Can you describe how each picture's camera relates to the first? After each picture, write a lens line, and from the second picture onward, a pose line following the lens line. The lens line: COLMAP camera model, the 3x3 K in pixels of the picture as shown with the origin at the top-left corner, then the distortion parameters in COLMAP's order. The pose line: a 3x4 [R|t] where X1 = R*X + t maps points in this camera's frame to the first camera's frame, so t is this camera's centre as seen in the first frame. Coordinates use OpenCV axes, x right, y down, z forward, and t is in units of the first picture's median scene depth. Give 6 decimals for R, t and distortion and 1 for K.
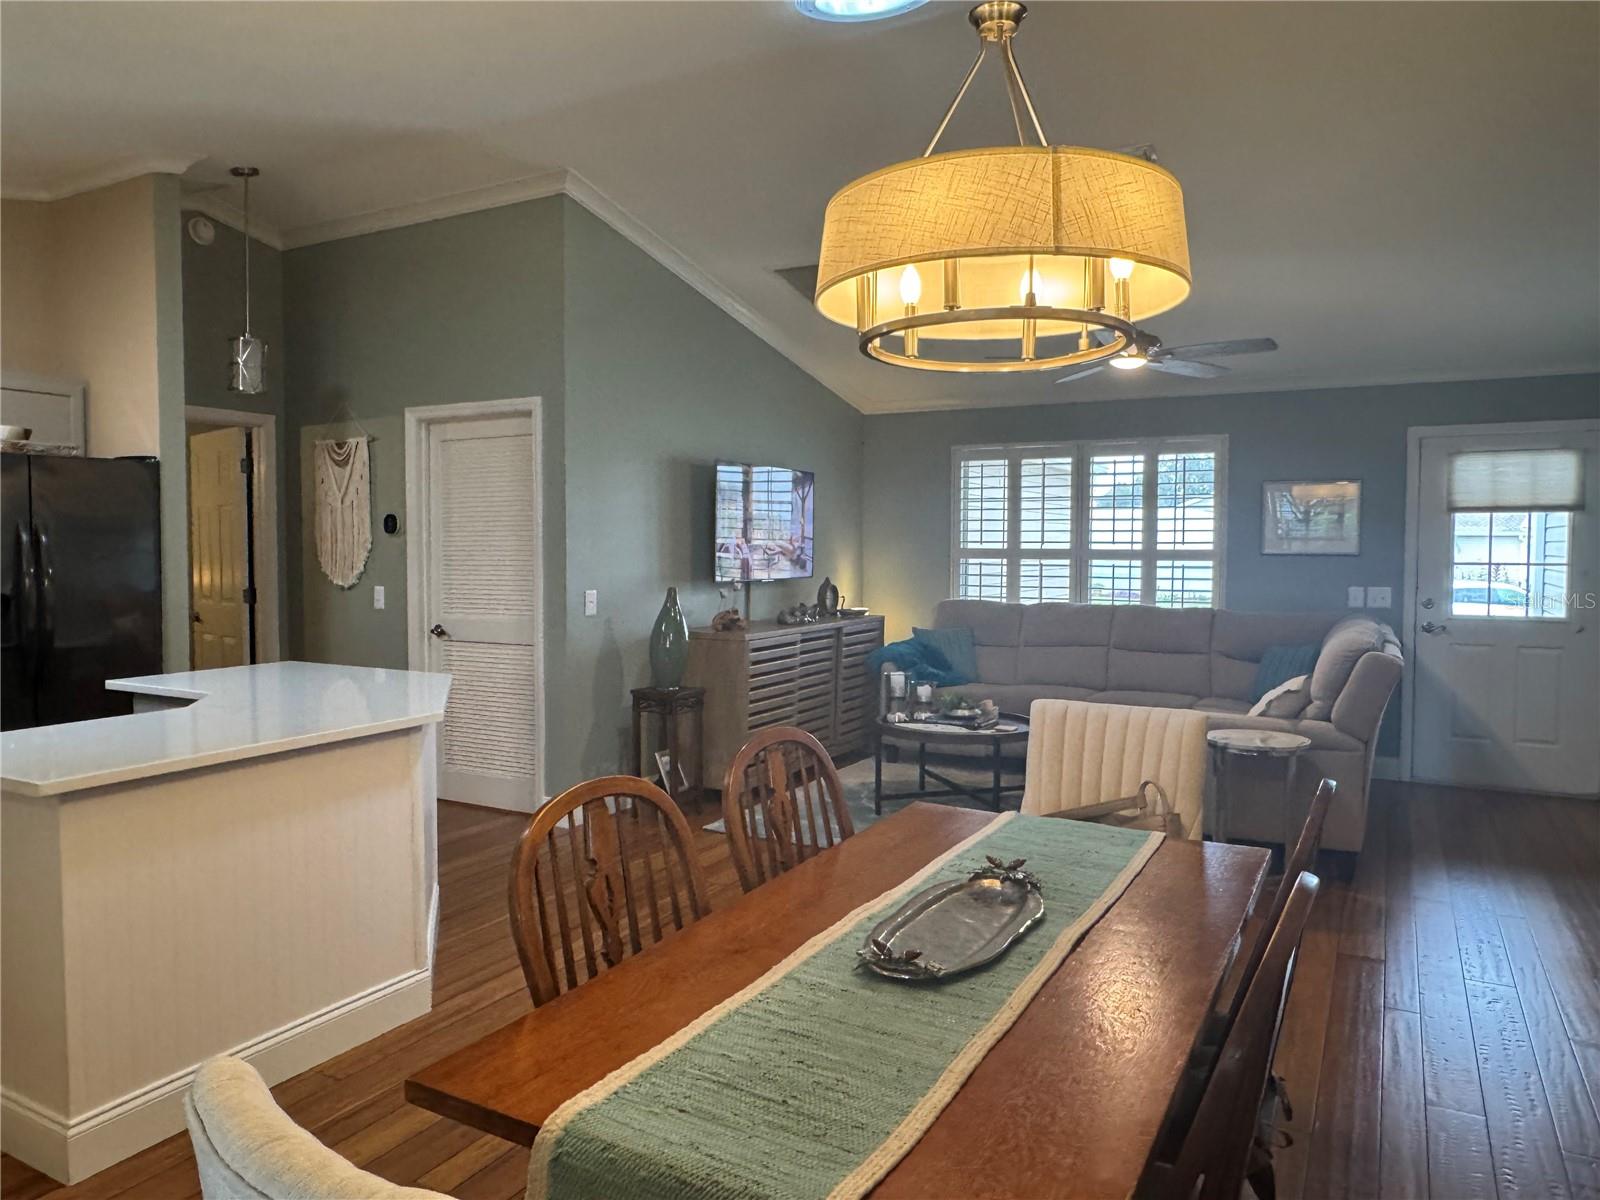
lens RADIAL K [[1074.4, 0, 795.7], [0, 1074.4, 602.9], [0, 0, 1]] dist [-0.006179, 0.002672]
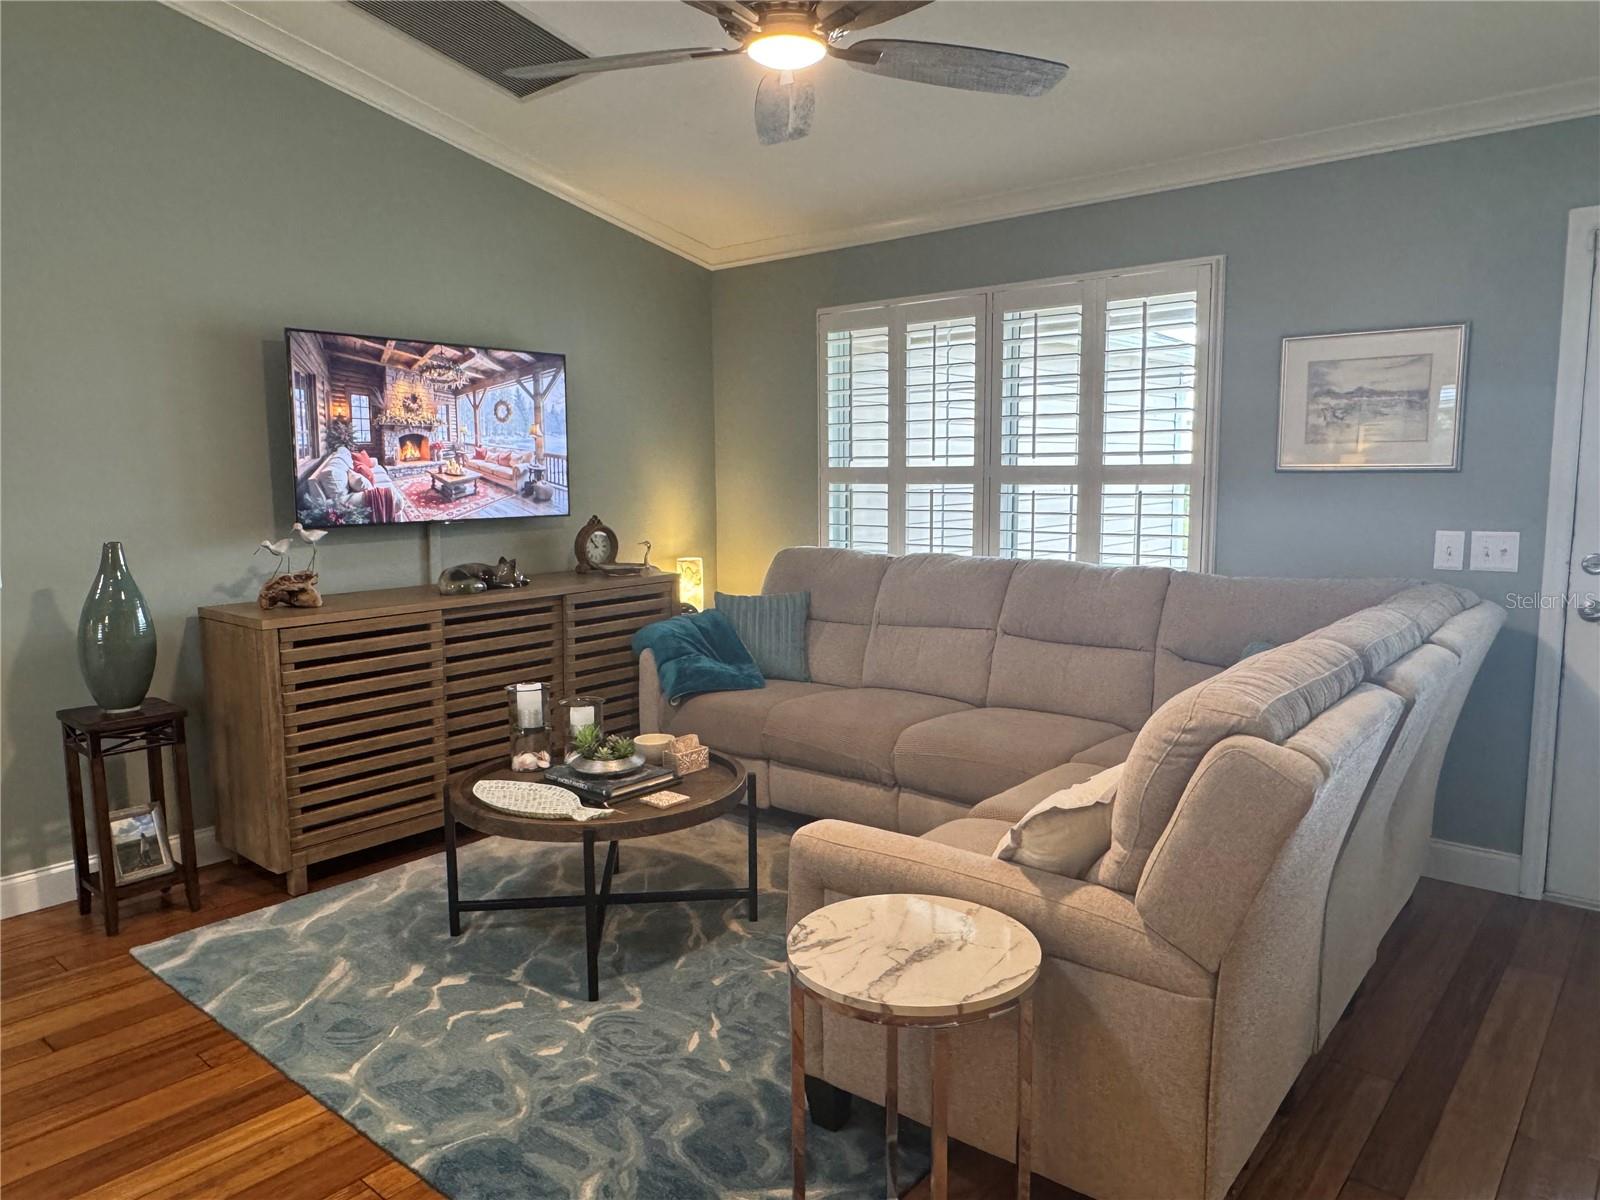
lens RADIAL K [[1074.4, 0, 788.3], [0, 1074.4, 606.4], [0, 0, 1]] dist [-0.006179, 0.002672]
pose [[0.978473, 0.011132, -0.206076, 0.297050], [0.004952, 0.996990, 0.077372, -0.019104], [0.206318, -0.076727, 0.975472, 0.393130]]
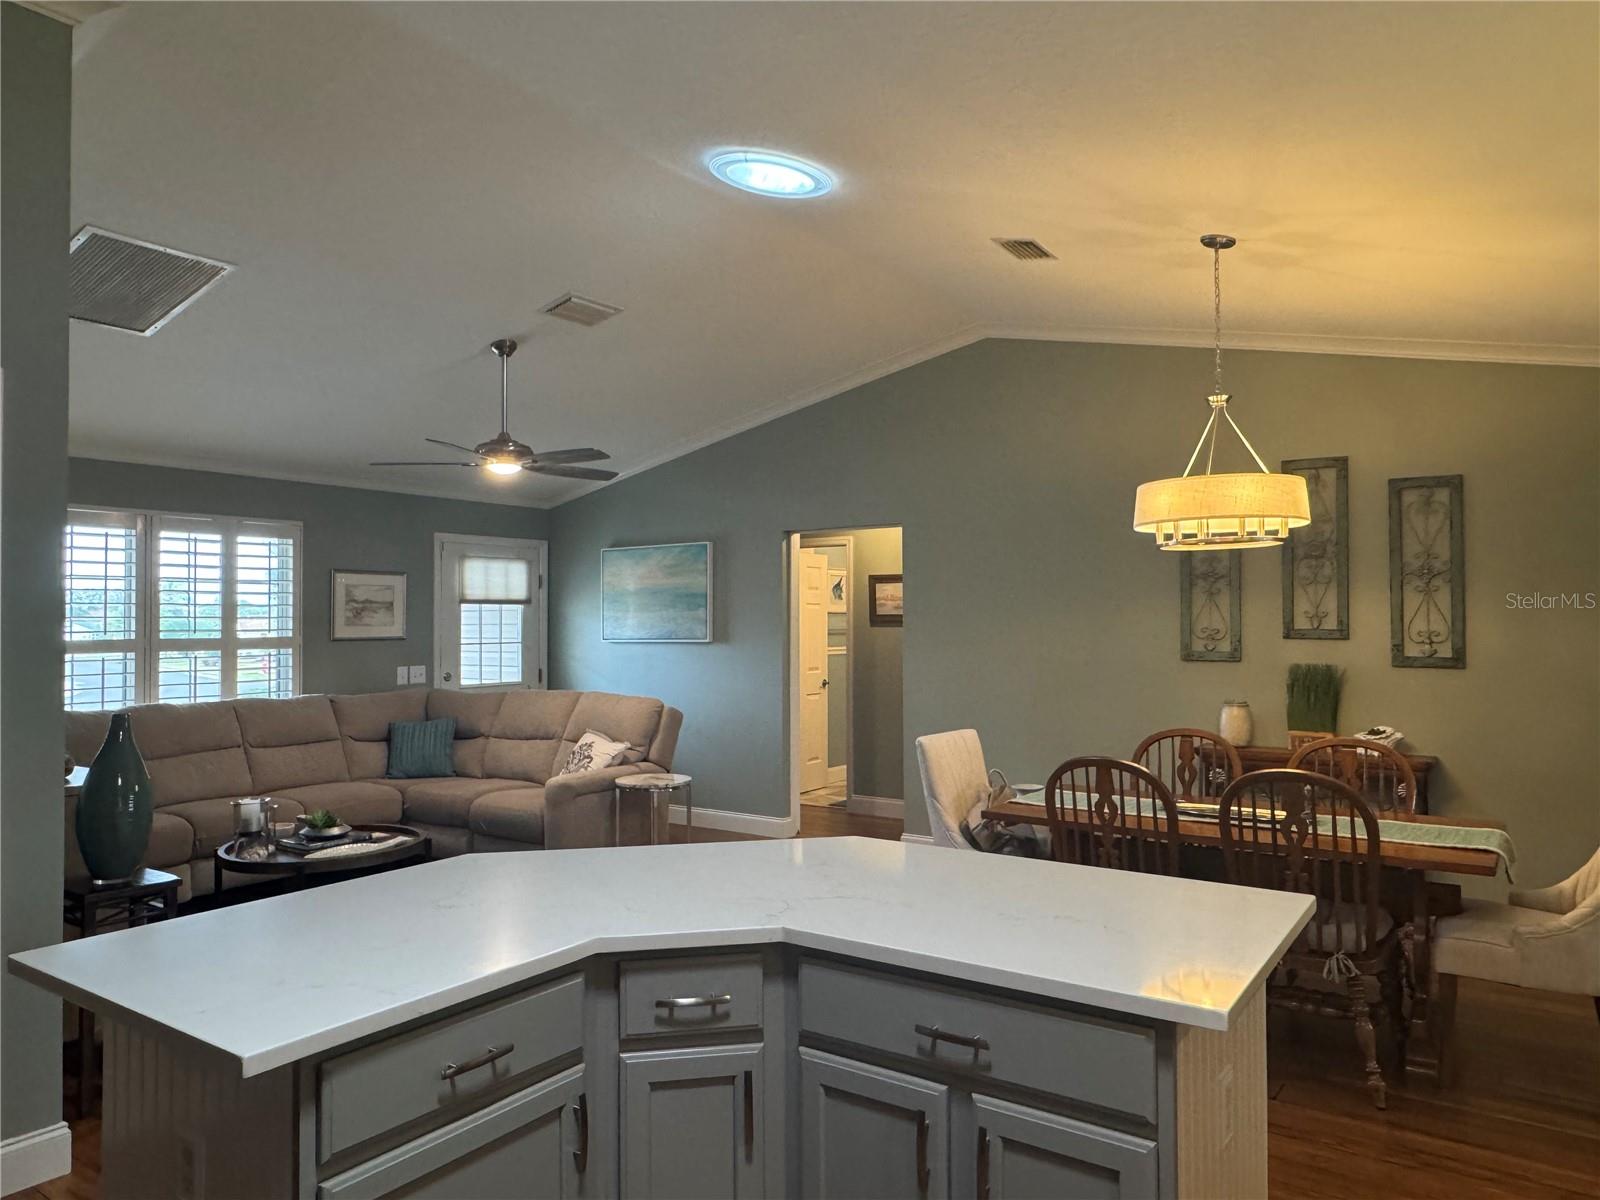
lens RADIAL K [[1074.4, 0, 805.9], [0, 1074.4, 603.7], [0, 0, 1]] dist [-0.006179, 0.002672]
pose [[0.097535, 0.012865, 0.995149, -0.546084], [0.060804, 0.997972, -0.018861, -0.032513], [-0.993373, 0.062348, 0.096554, 0.434639]]
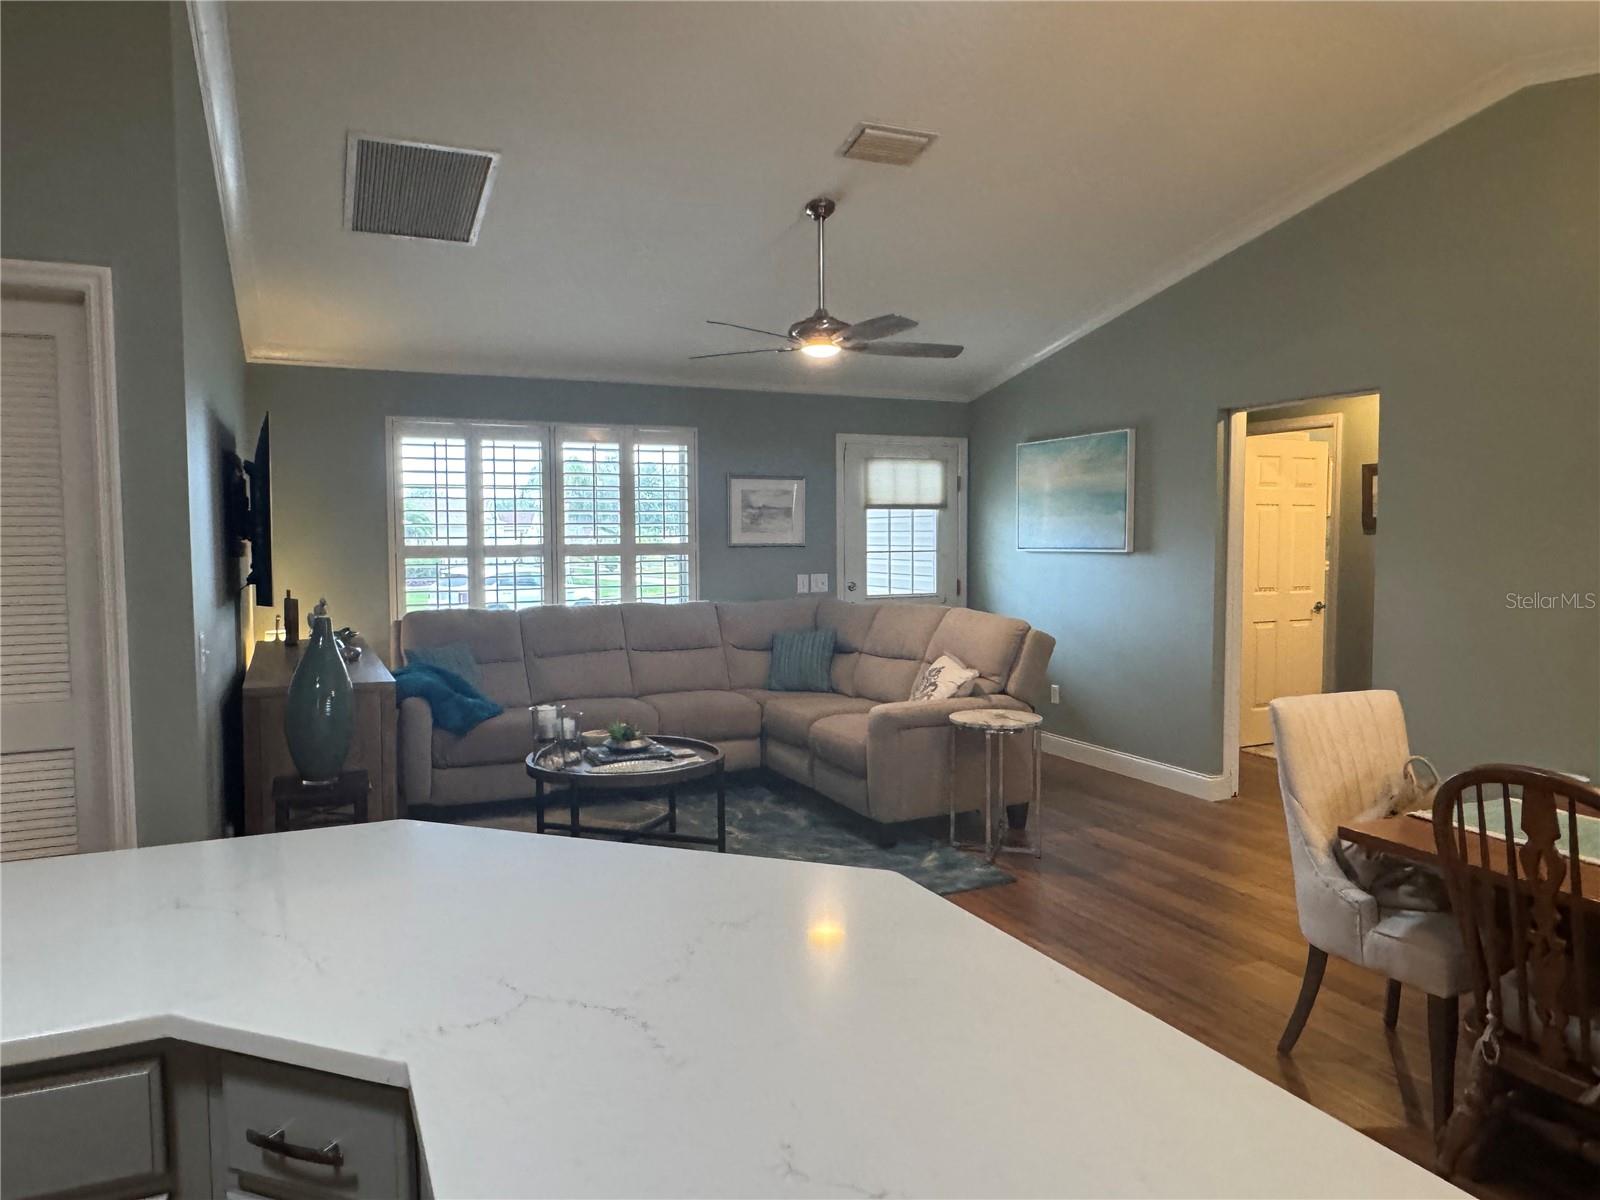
lens RADIAL K [[1074.4, 0, 787.9], [0, 1074.4, 619.9], [0, 0, 1]] dist [-0.006179, 0.002672]
pose [[0.597417, -0.072852, 0.798615, -0.357060], [0.051662, 0.997293, 0.052329, -0.025718], [-0.800265, 0.009996, 0.599563, 0.329555]]
